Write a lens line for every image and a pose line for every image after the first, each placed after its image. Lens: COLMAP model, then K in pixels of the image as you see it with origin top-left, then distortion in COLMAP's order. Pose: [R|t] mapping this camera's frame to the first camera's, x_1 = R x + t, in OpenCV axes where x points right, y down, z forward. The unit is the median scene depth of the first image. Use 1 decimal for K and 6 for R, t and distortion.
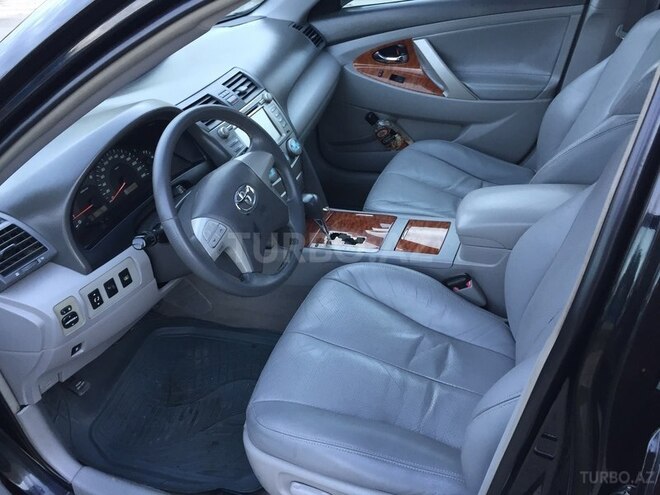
lens RADIAL K [[556.0, 0, 329.0], [0, 556.0, 246.6], [0, 0, 1]] dist [0.079218, -0.098536]
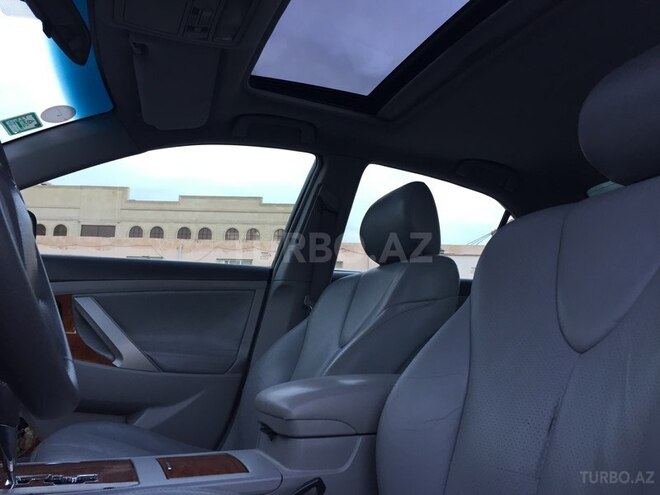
lens RADIAL K [[556.0, 0, 329.1], [0, 556.0, 246.8], [0, 0, 1]] dist [0.079218, -0.098536]
pose [[0.867708, 0.096979, 0.487523, 0.056844], [0.138645, 0.894642, -0.424727, -0.042997], [-0.477348, 0.436131, 0.762842, 0.171744]]
